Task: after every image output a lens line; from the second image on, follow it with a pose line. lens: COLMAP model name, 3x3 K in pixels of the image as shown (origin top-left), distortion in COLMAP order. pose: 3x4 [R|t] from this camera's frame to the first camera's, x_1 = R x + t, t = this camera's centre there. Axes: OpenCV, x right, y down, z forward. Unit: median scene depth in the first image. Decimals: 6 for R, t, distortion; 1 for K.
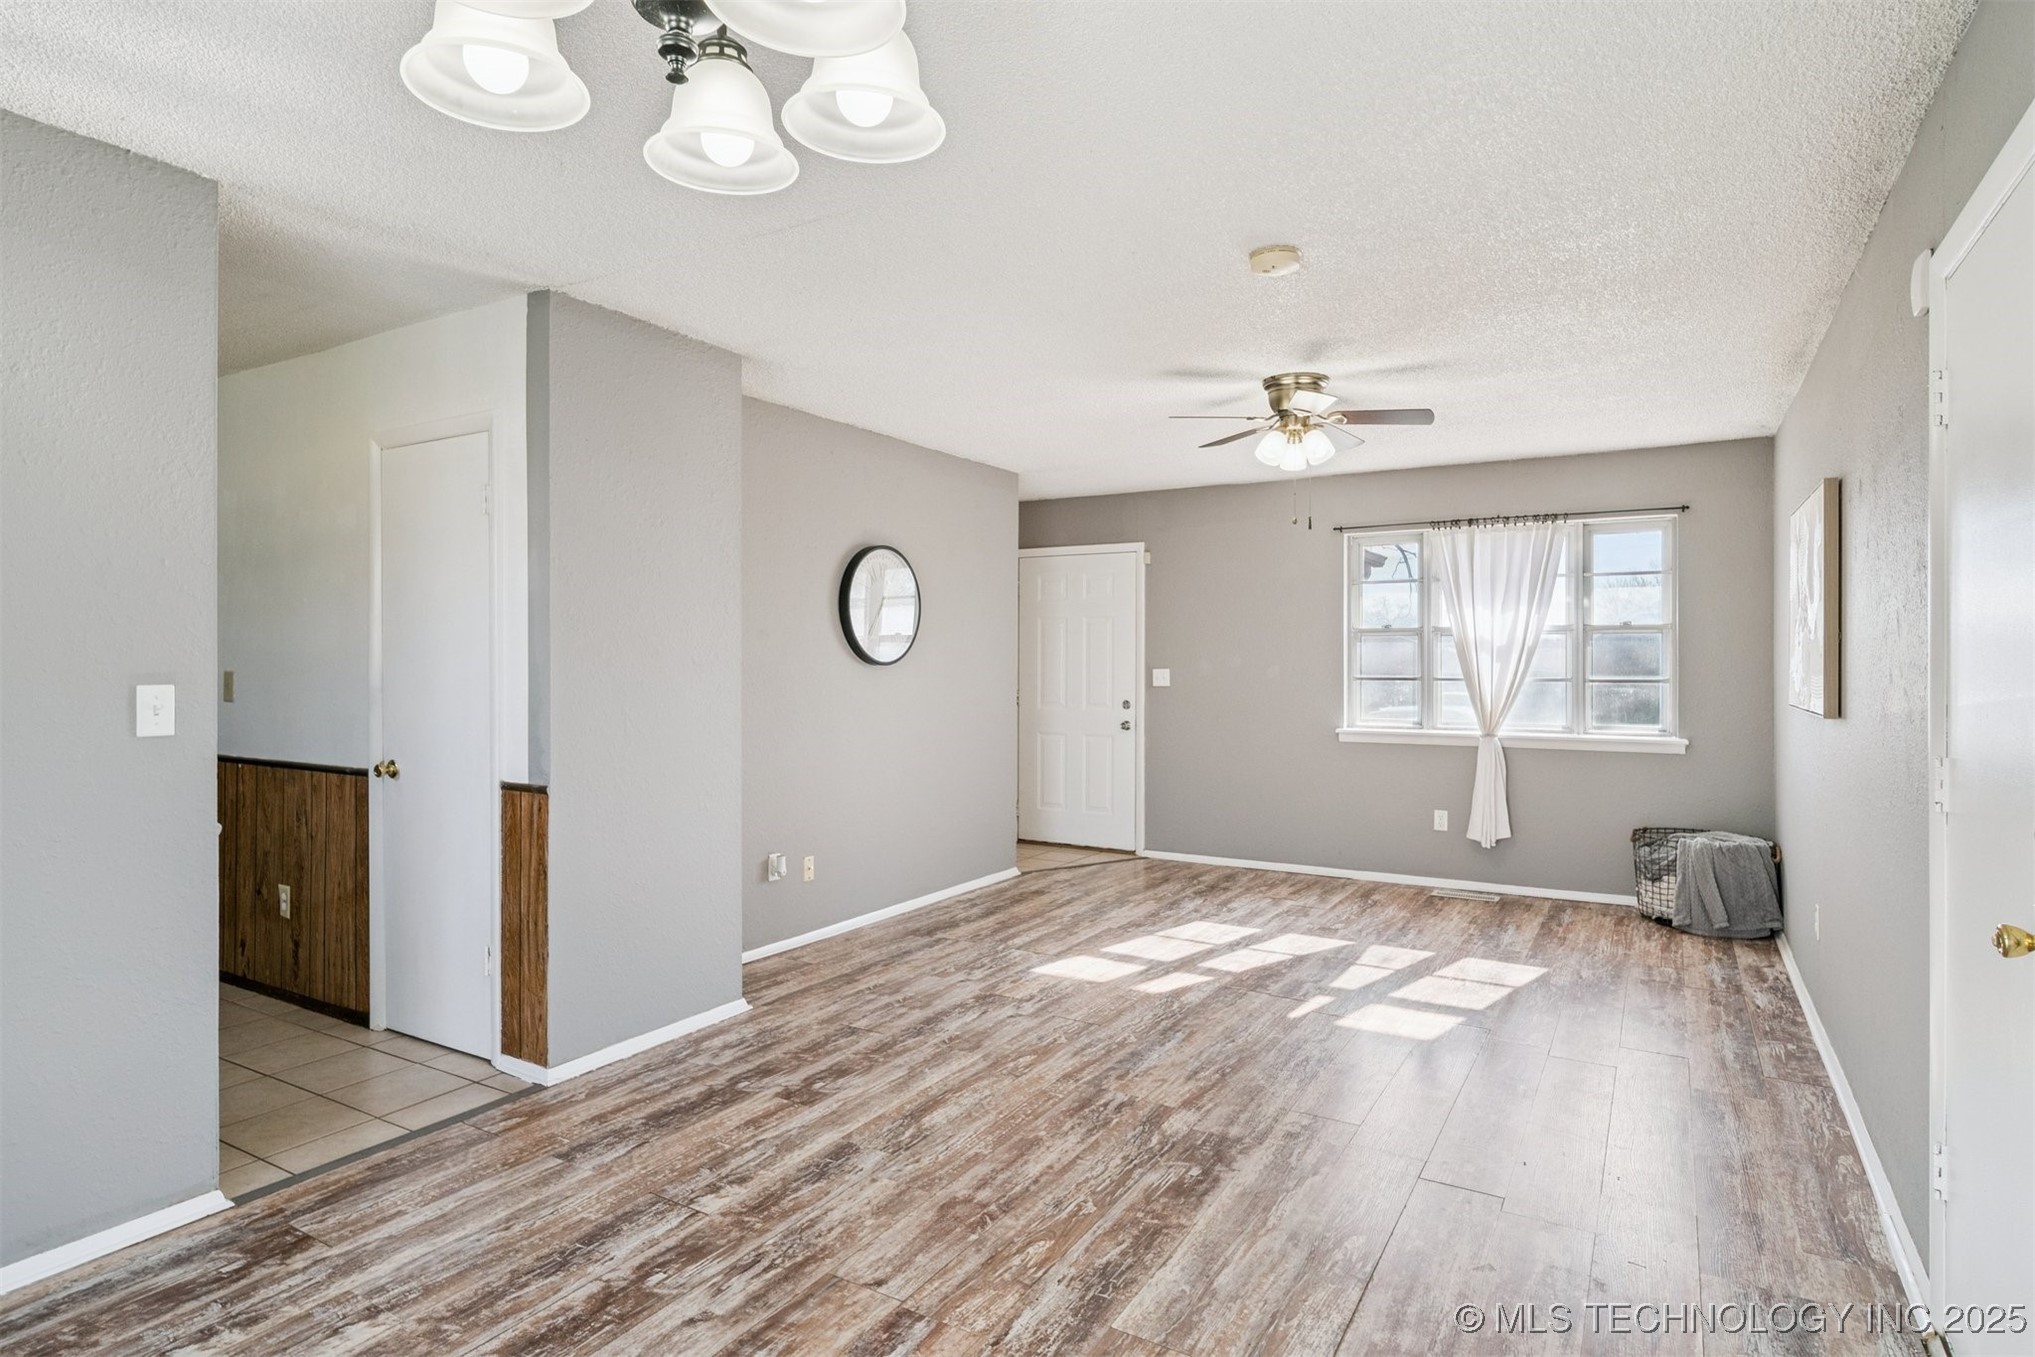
lens RADIAL K [[1091.9, 0, 986.0], [0, 1091.9, 660.2], [0, 0, 1]] dist [-0.001180, 0.000673]
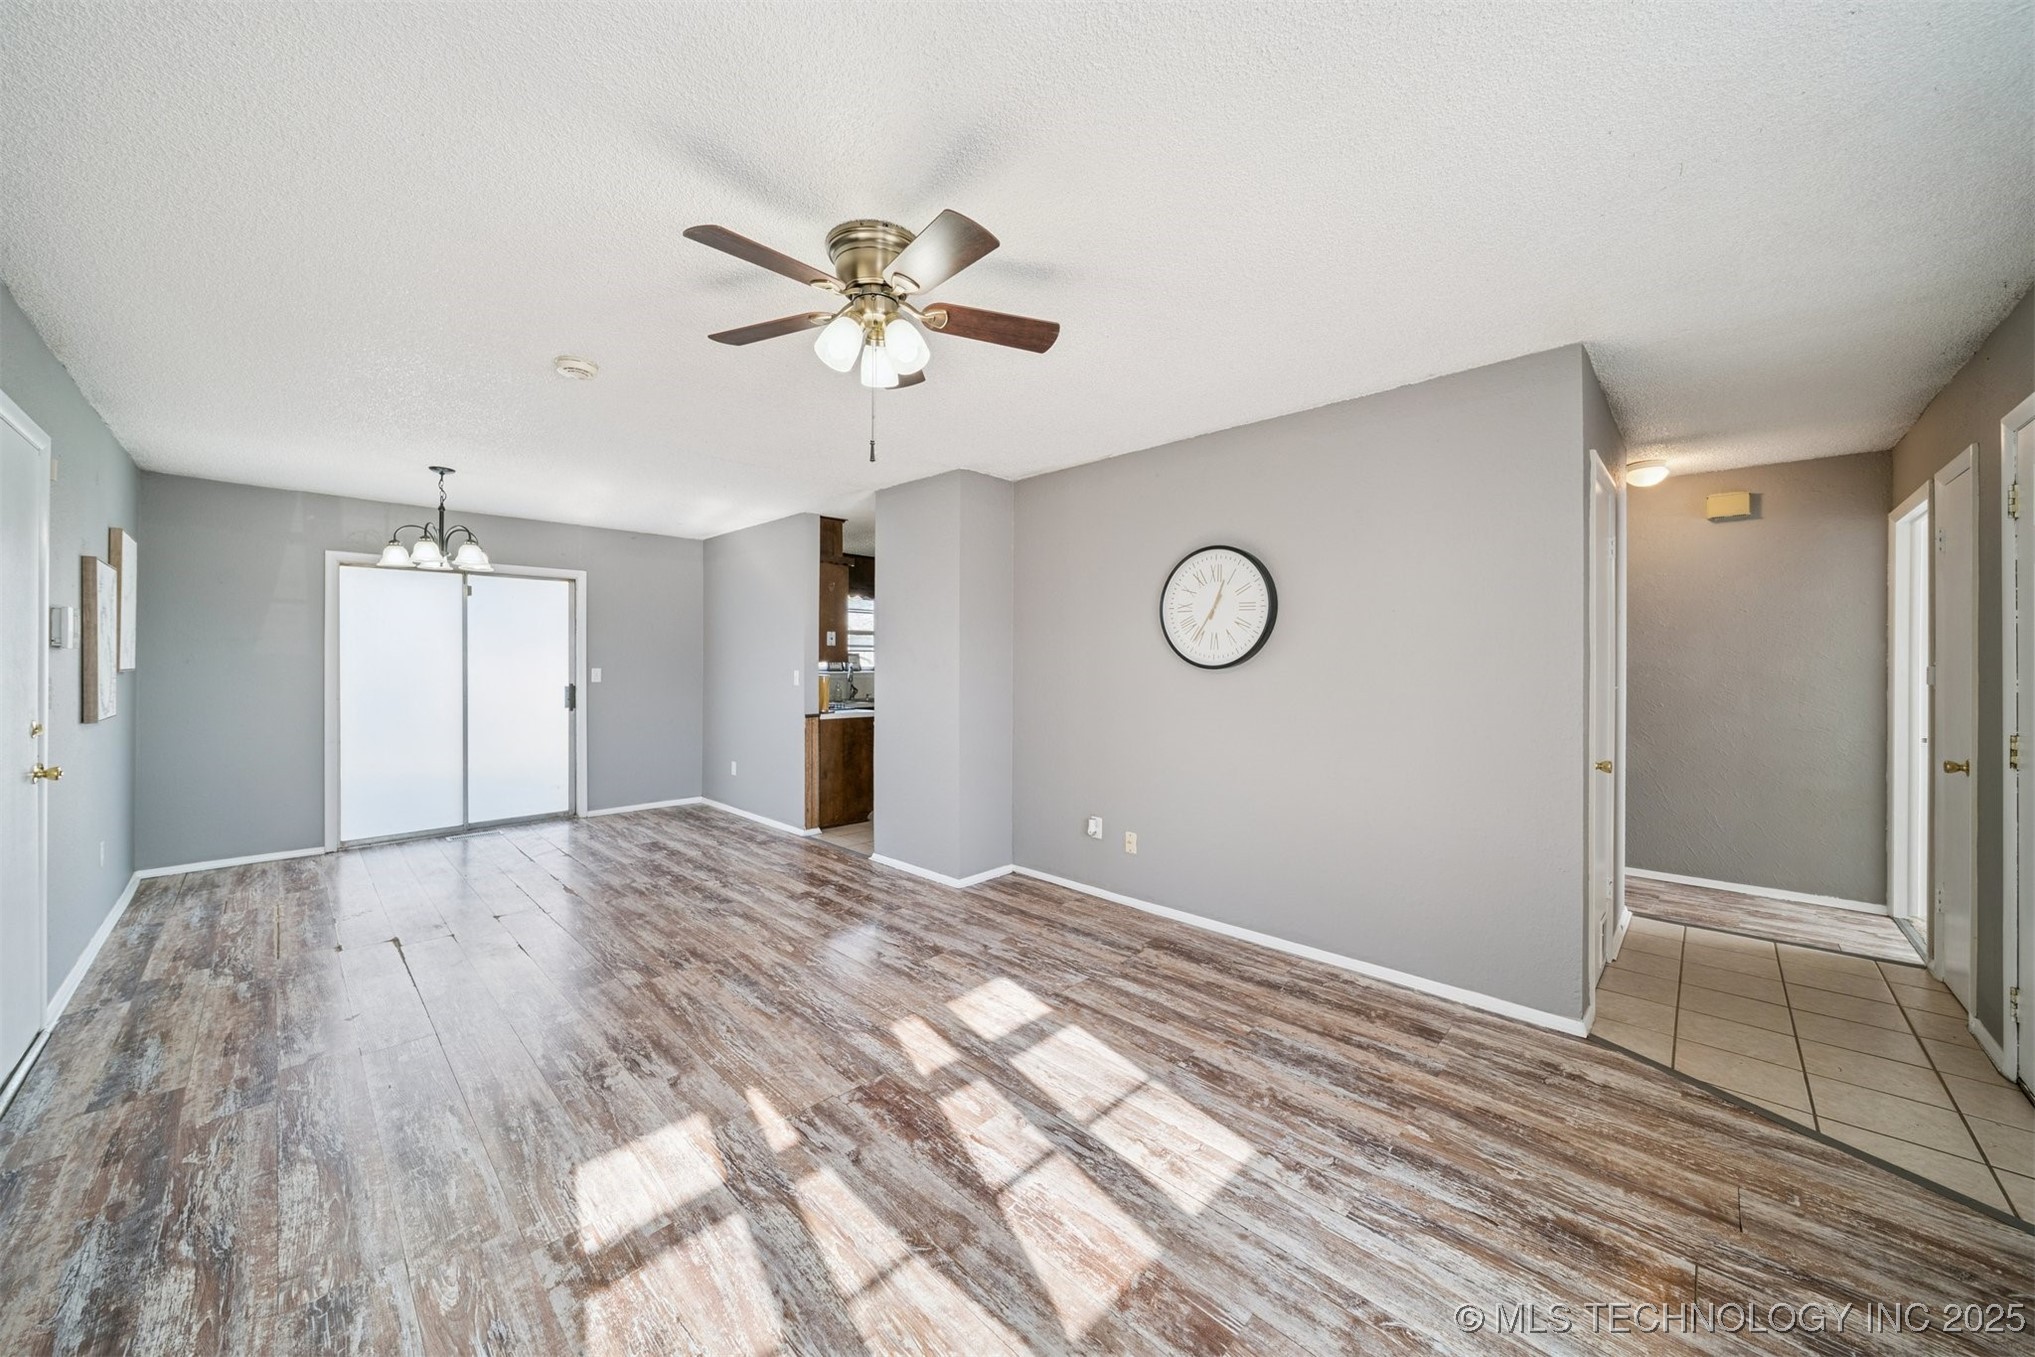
lens RADIAL K [[715.1, 0, 1002.9], [0, 715.1, 659.7], [0, 0, 1]] dist [0.000325, -0.000614]
pose [[-0.222789, -0.007600, -0.974837, 0.938818], [-0.001070, 0.999971, -0.007551, 0.003480], [0.974866, -0.000639, -0.222790, 1.588475]]
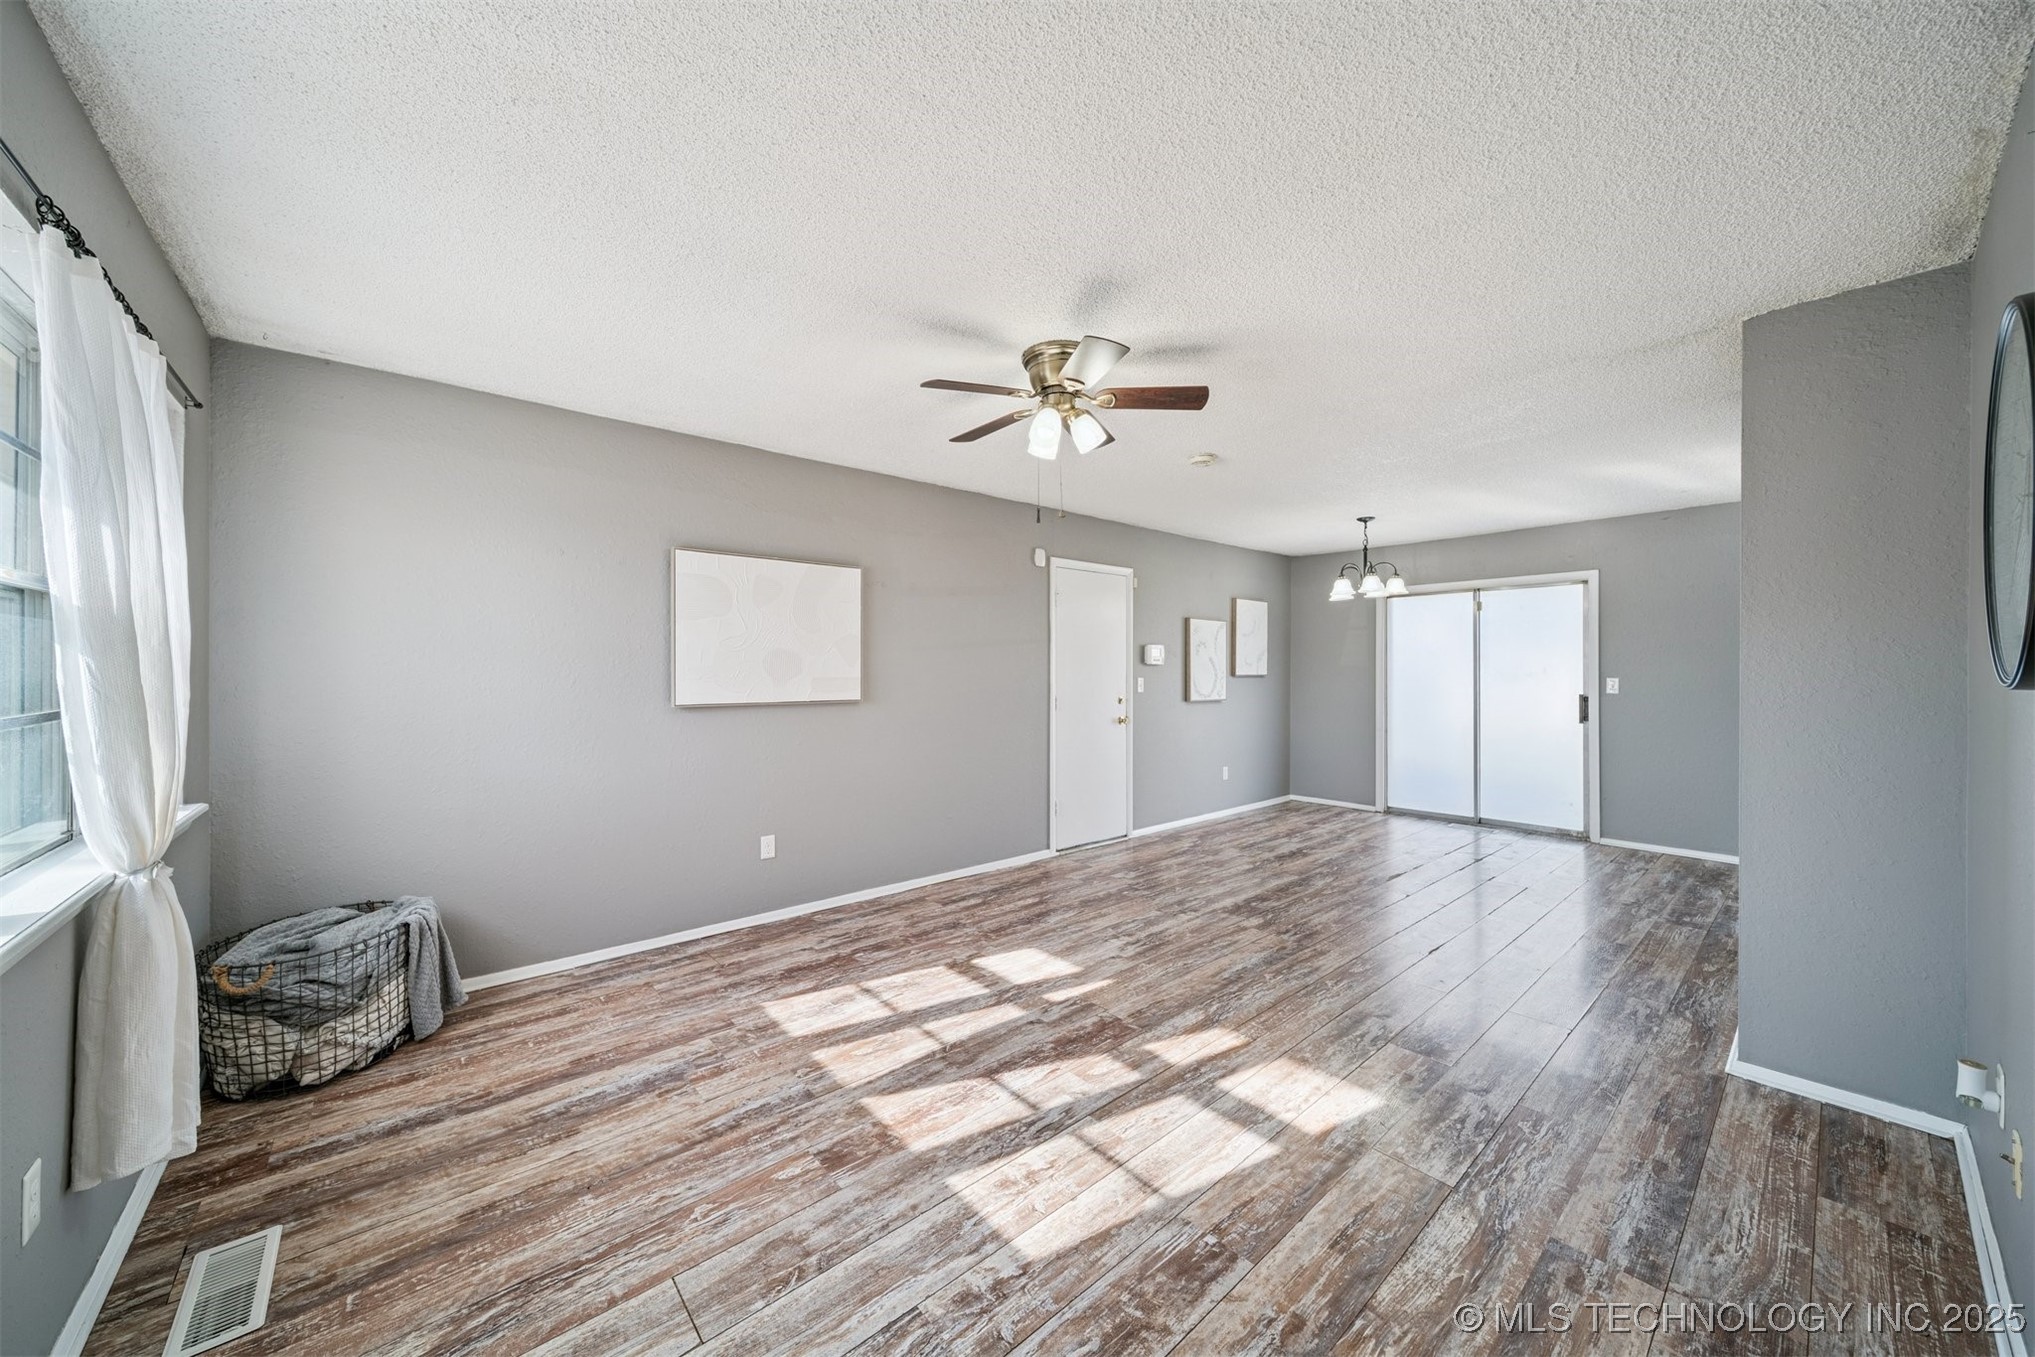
lens RADIAL K [[715.1, 0, 1004.5], [0, 715.1, 672.0], [0, 0, 1]] dist [0.000325, -0.000614]
pose [[-0.952883, -0.007135, 0.303253, 0.199578], [-0.006388, 0.999974, 0.003454, 0.001990], [-0.303270, 0.001354, -0.952904, 2.118745]]
